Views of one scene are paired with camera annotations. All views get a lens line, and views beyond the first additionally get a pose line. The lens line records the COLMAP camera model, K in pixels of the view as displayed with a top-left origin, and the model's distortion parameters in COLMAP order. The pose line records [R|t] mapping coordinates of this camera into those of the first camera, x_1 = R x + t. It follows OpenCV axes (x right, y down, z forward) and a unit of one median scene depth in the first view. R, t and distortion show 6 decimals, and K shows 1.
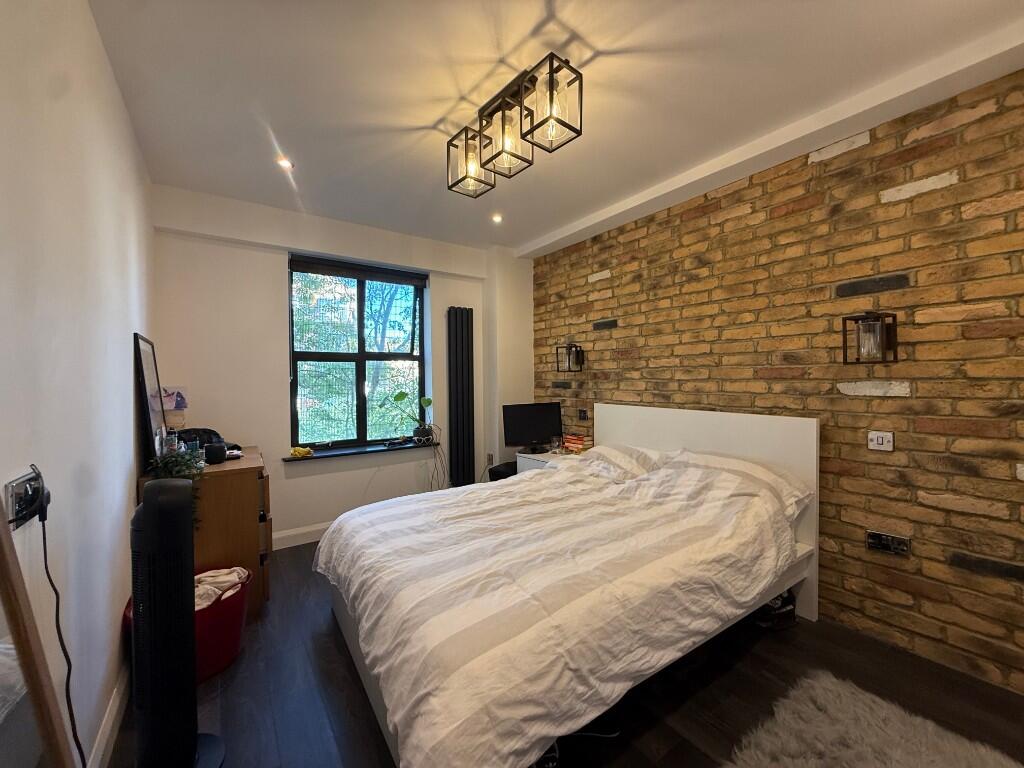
lens RADIAL K [[408.3, 0, 508.7], [0, 408.3, 383.1], [0, 0, 1]] dist [0.000367, 0.000047]
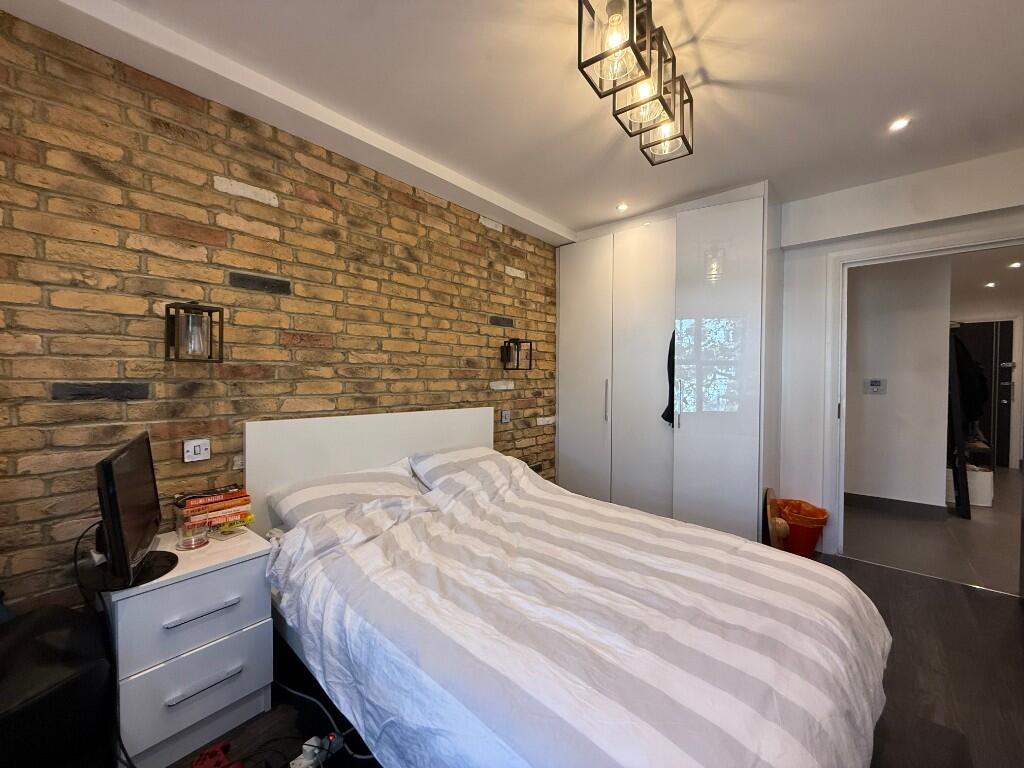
lens RADIAL K [[409.3, 0, 509.1], [0, 409.3, 383.0], [0, 0, 1]] dist [0.000421, 0.000082]
pose [[-0.236885, -0.004119, 0.971529, -0.496177], [0.008837, 0.999941, 0.006394, -0.003746], [-0.971497, 0.010101, -0.236835, 0.976162]]
